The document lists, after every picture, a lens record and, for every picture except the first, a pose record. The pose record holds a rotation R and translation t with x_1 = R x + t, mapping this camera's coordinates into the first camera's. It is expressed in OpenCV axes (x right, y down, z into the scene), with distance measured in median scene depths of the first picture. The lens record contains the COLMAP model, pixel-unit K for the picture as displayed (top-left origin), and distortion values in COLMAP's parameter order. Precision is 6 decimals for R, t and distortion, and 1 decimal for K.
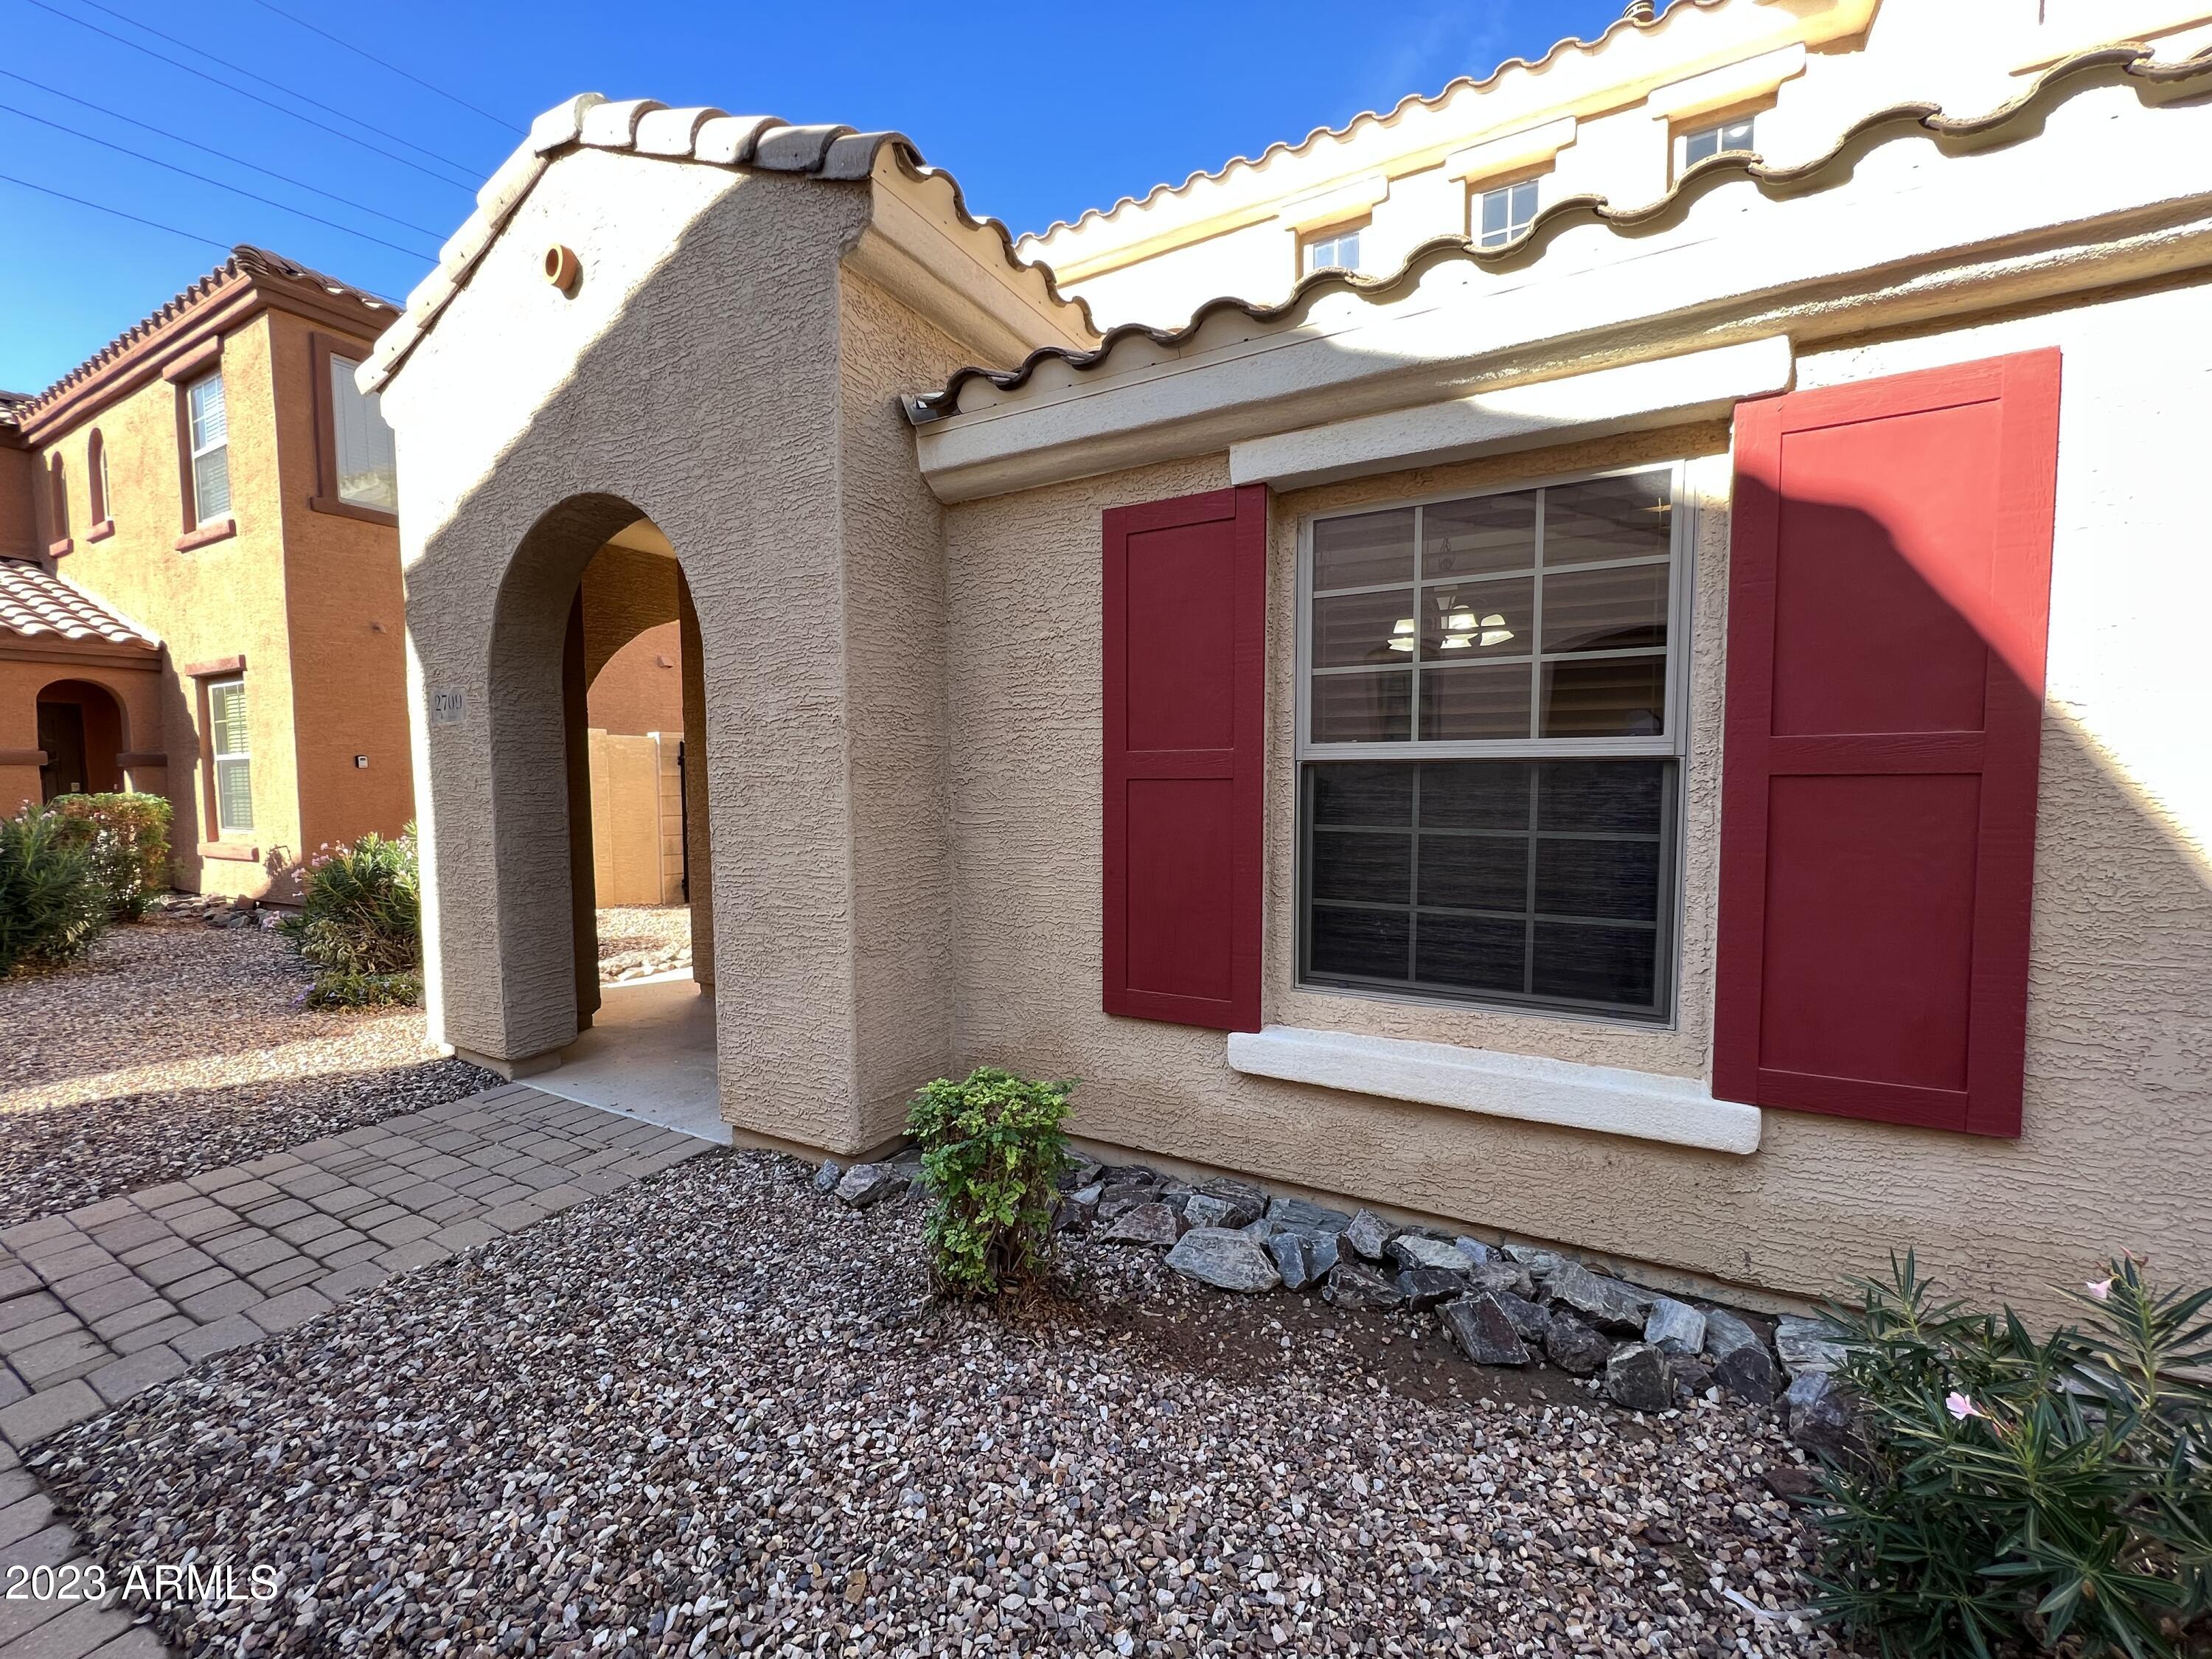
lens RADIAL K [[886.9, 0, 1101.8], [0, 886.9, 829.3], [0, 0, 1]] dist [-0.002523, 0.000873]
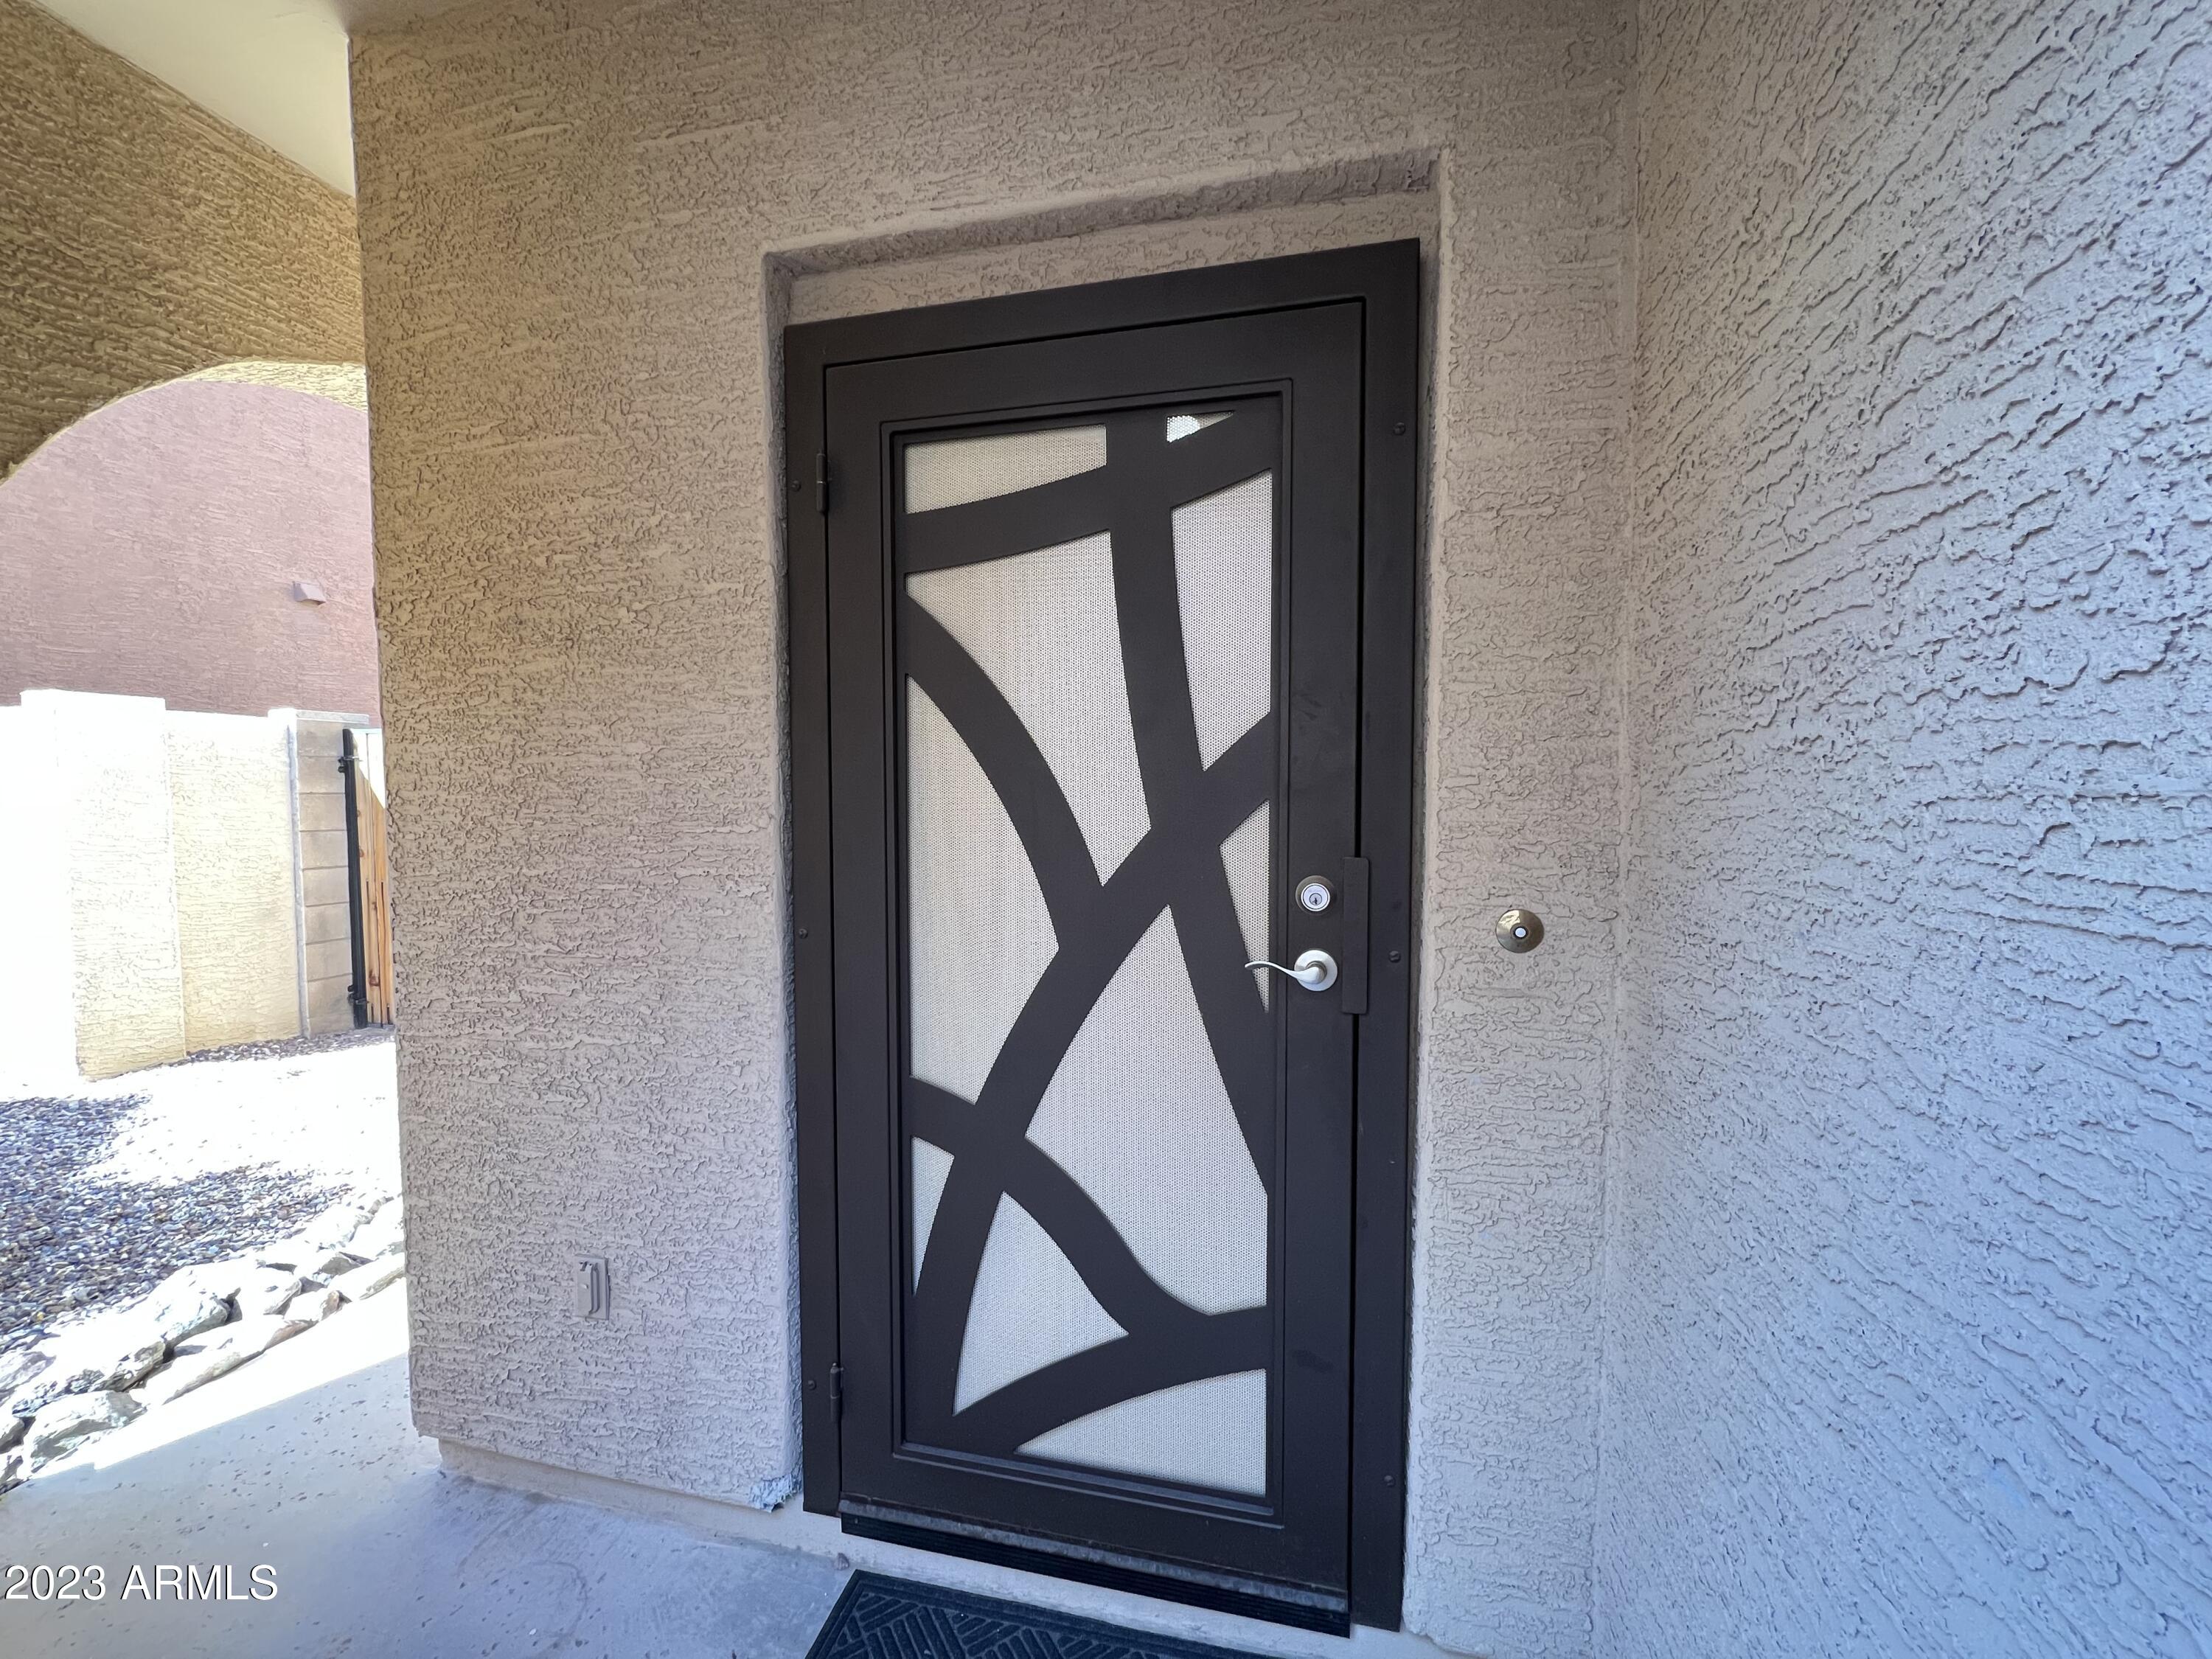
lens RADIAL K [[886.9, 0, 1109.0], [0, 886.9, 830.5], [0, 0, 1]] dist [-0.002523, 0.000873]
pose [[0.961589, -0.010310, 0.274301, -0.563885], [0.013939, 0.999839, -0.011281, -0.079300], [-0.274140, 0.014671, 0.961578, 1.137352]]
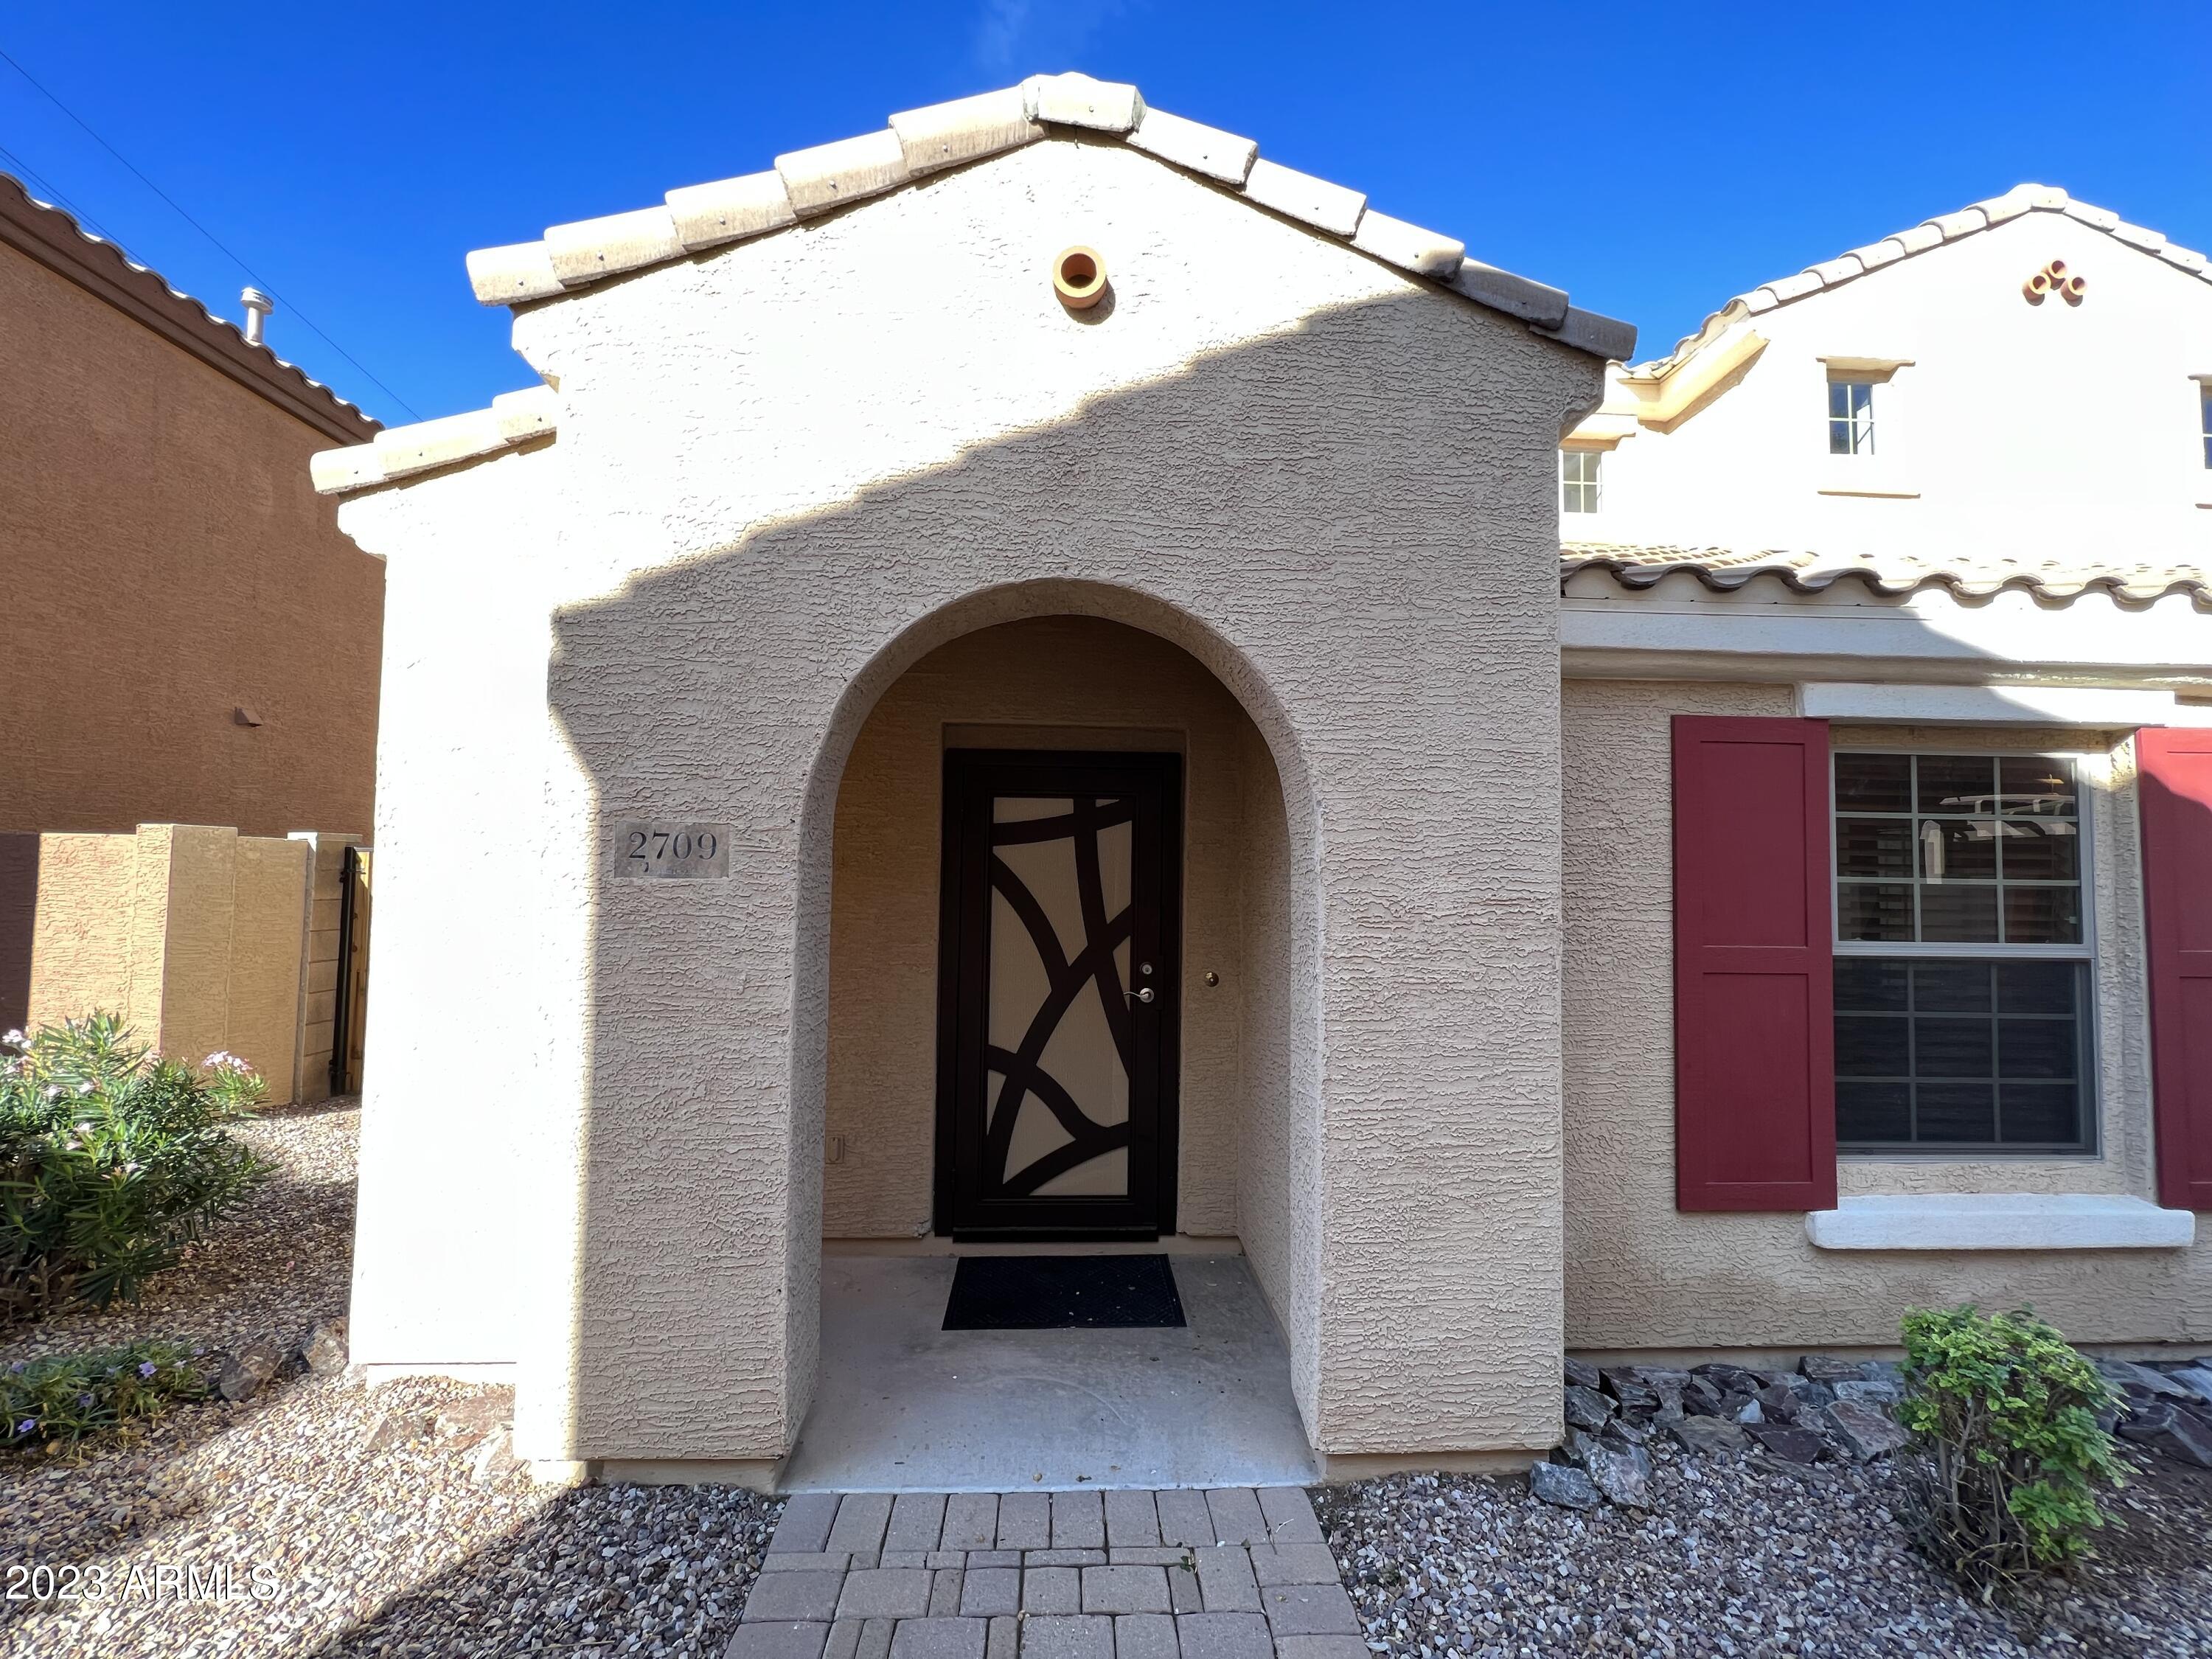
lens RADIAL K [[884.6, 0, 1104.2], [0, 884.6, 830.8], [0, 0, 1]] dist [-0.002418, 0.000527]
pose [[0.851587, 0.043209, 0.522430, -1.074590], [0.011260, 0.994859, -0.100638, -0.121725], [-0.524093, 0.091585, 0.846723, 0.465239]]
